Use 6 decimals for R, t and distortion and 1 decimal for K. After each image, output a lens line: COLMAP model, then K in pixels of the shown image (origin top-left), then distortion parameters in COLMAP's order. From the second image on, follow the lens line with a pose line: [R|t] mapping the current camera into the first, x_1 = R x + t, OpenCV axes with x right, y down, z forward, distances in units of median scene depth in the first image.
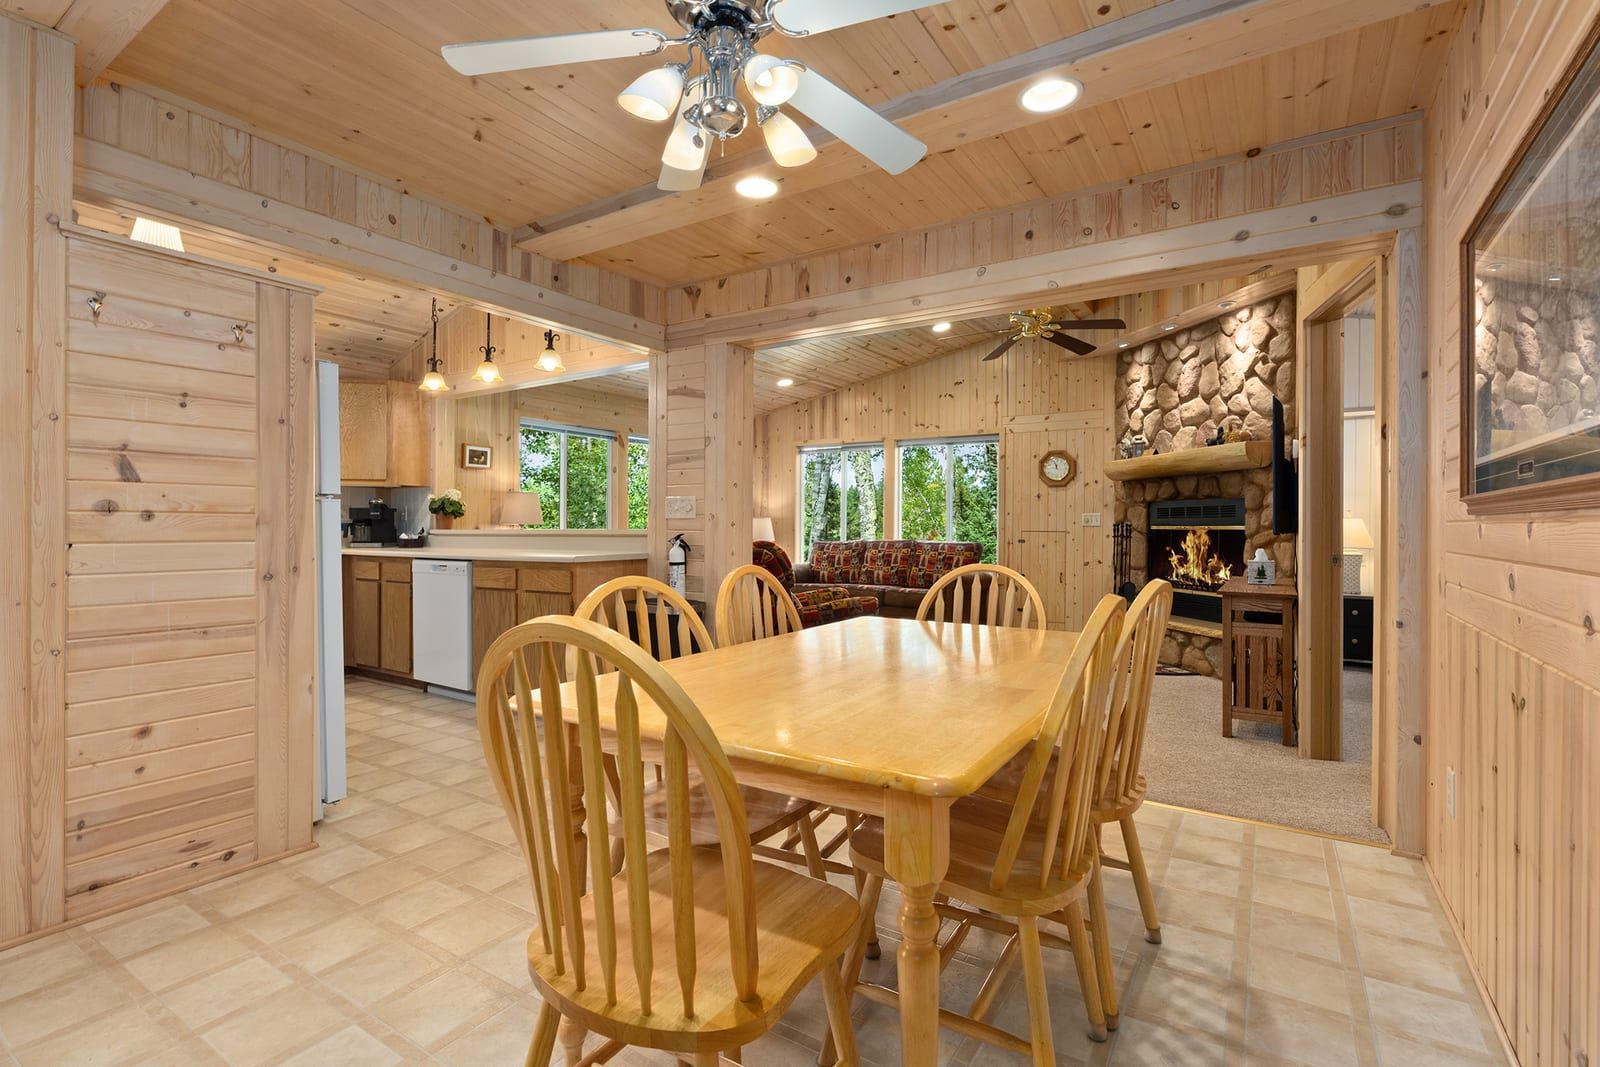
lens RADIAL K [[768.3, 0, 815.5], [0, 768.3, 527.4], [0, 0, 1]] dist [0.000569, -0.003017]
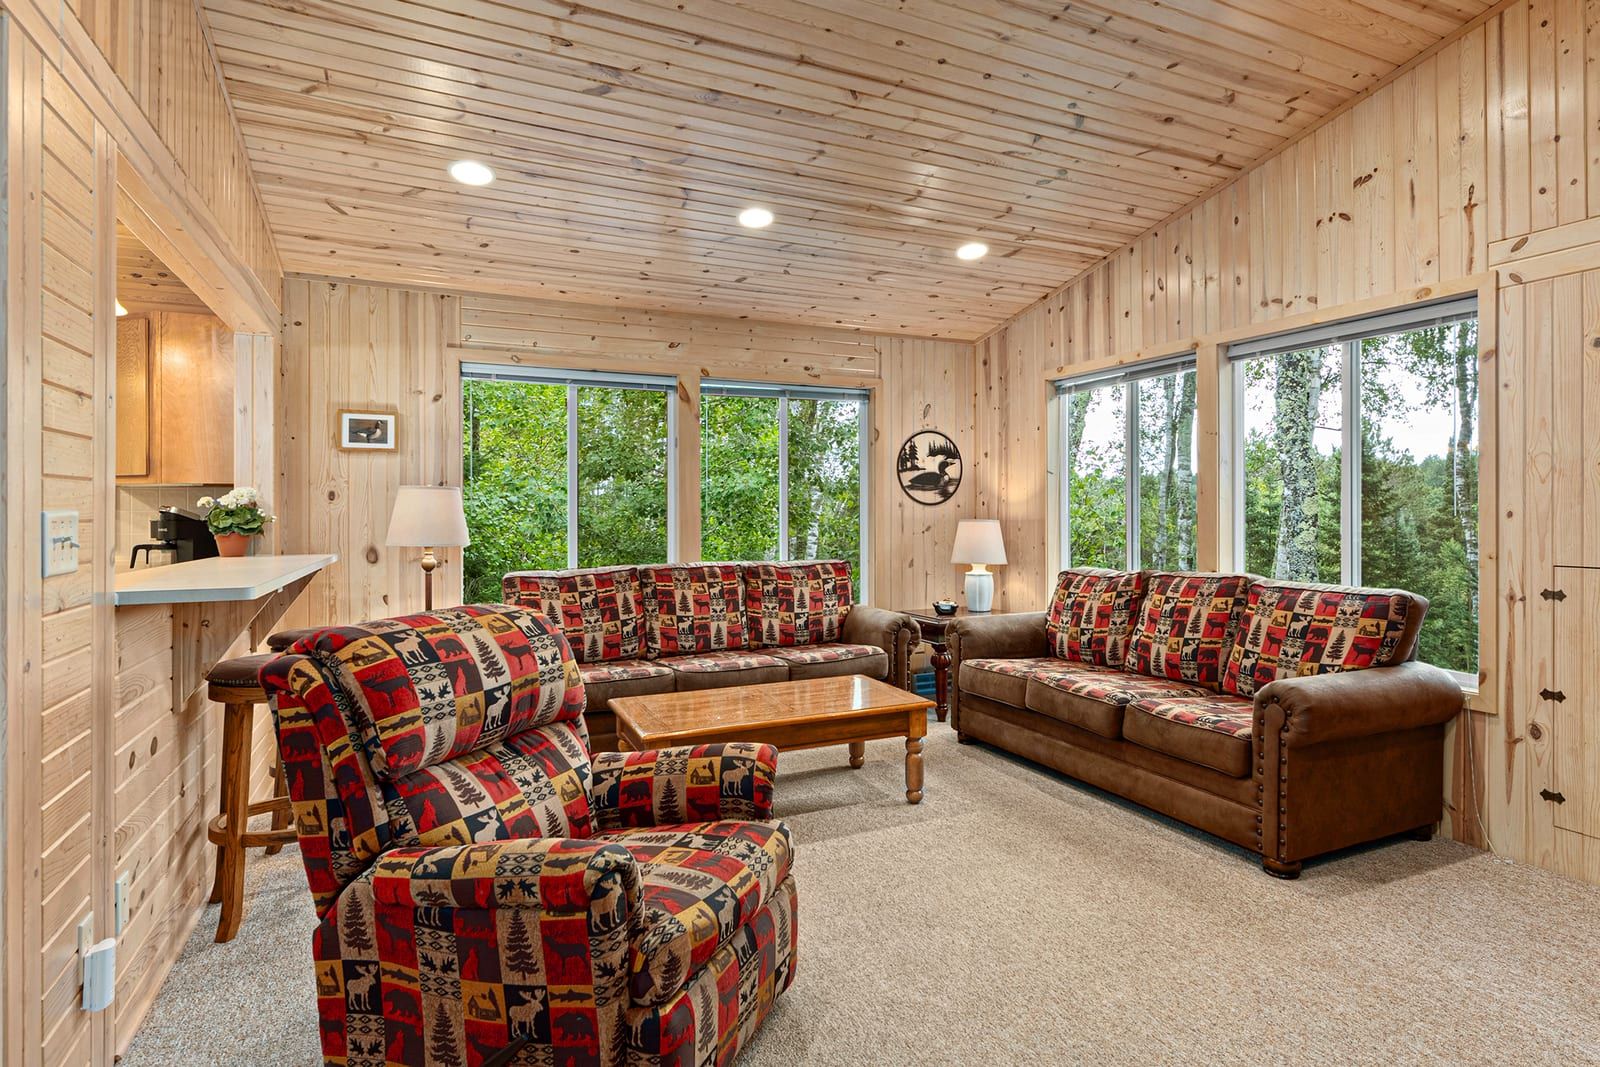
lens RADIAL K [[880.2, 0, 873.0], [0, 880.2, 504.5], [0, 0, 1]] dist [0.004424, -0.002335]
pose [[0.864049, -0.011808, -0.503269, 0.244670], [0.007624, 0.999917, -0.010373, -0.024550], [0.503350, 0.005126, 0.864068, 0.611462]]
